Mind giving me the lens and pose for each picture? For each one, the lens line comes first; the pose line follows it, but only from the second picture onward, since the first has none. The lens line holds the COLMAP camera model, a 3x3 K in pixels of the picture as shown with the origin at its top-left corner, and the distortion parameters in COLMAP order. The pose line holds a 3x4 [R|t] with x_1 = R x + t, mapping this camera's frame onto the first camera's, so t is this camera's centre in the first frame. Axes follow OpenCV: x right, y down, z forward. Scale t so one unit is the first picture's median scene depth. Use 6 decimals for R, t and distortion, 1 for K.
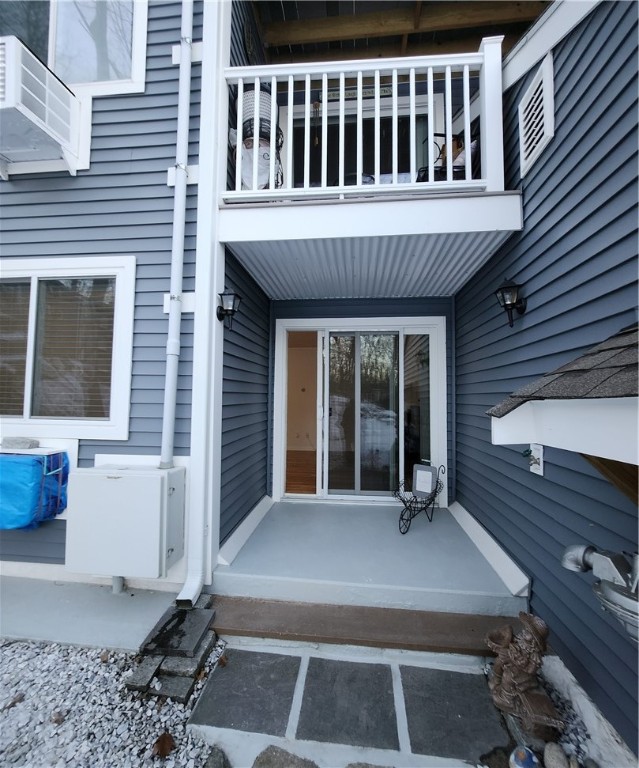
lens RADIAL K [[335.5, 0, 317.5], [0, 335.5, 384.7], [0, 0, 1]] dist [-0.012058, 0.003168]
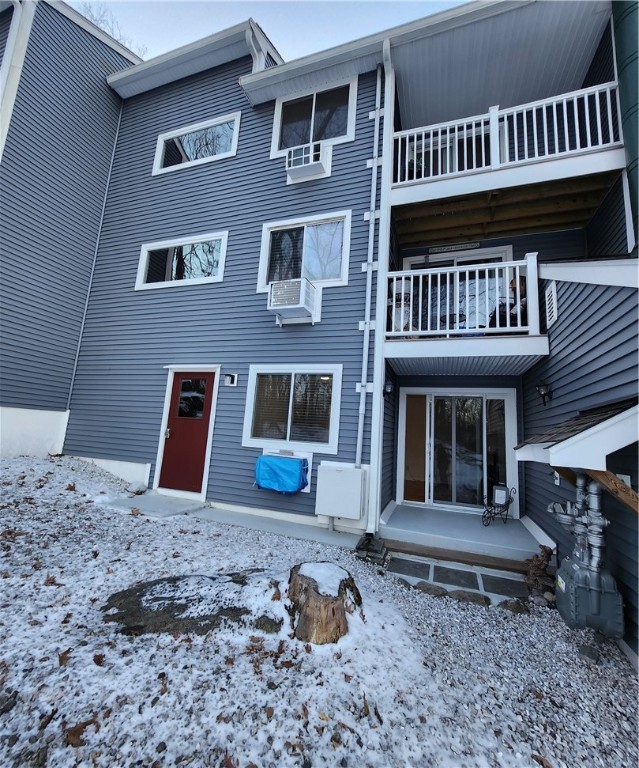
lens RADIAL K [[335.5, 0, 326.6], [0, 335.5, 384.0], [0, 0, 1]] dist [-0.012058, 0.003168]
pose [[0.975181, 0.017897, -0.220686, -0.188552], [-0.043420, 0.992832, -0.111350, -0.029551], [0.217111, 0.118168, 0.968968, -1.022316]]
